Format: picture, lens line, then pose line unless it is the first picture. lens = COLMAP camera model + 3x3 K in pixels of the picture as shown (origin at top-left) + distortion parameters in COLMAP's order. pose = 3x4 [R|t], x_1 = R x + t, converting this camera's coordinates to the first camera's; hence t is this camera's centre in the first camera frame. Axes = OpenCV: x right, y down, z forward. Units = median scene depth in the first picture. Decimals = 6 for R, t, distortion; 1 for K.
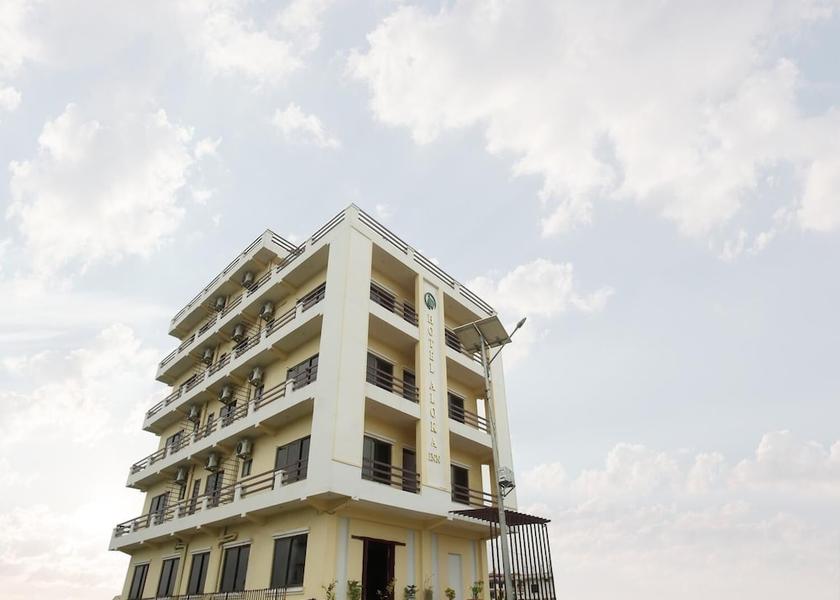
lens RADIAL K [[509.4, 0, 404.8], [0, 509.4, 297.4], [0, 0, 1]] dist [-0.127140, 0.110834]
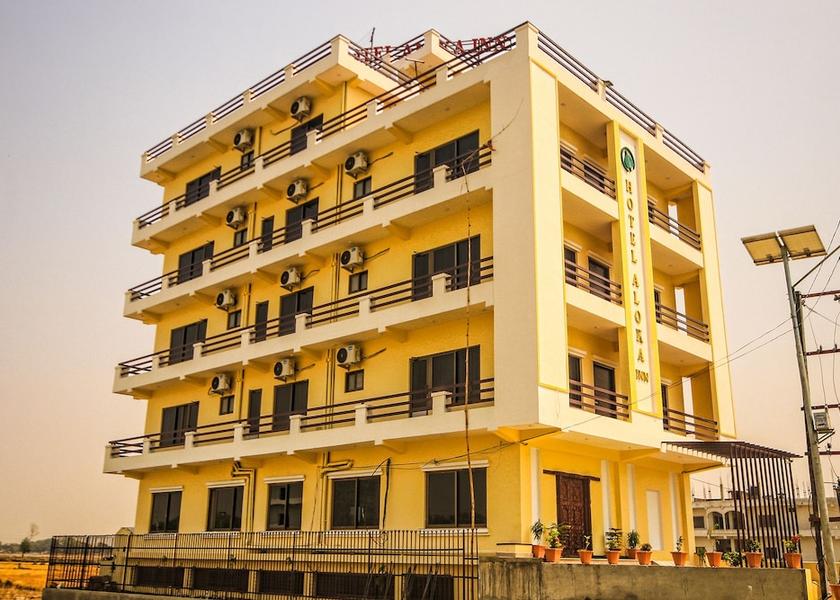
lens RADIAL K [[820.7, 0, 420.0], [0, 820.7, 300.0], [0, 0, 1]] dist [-0.004319, -0.001979]
pose [[0.998408, 0.000401, -0.056403, -0.170561], [0.014574, 0.964186, 0.264827, -0.108536], [0.054489, -0.265228, 0.962645, -0.169231]]
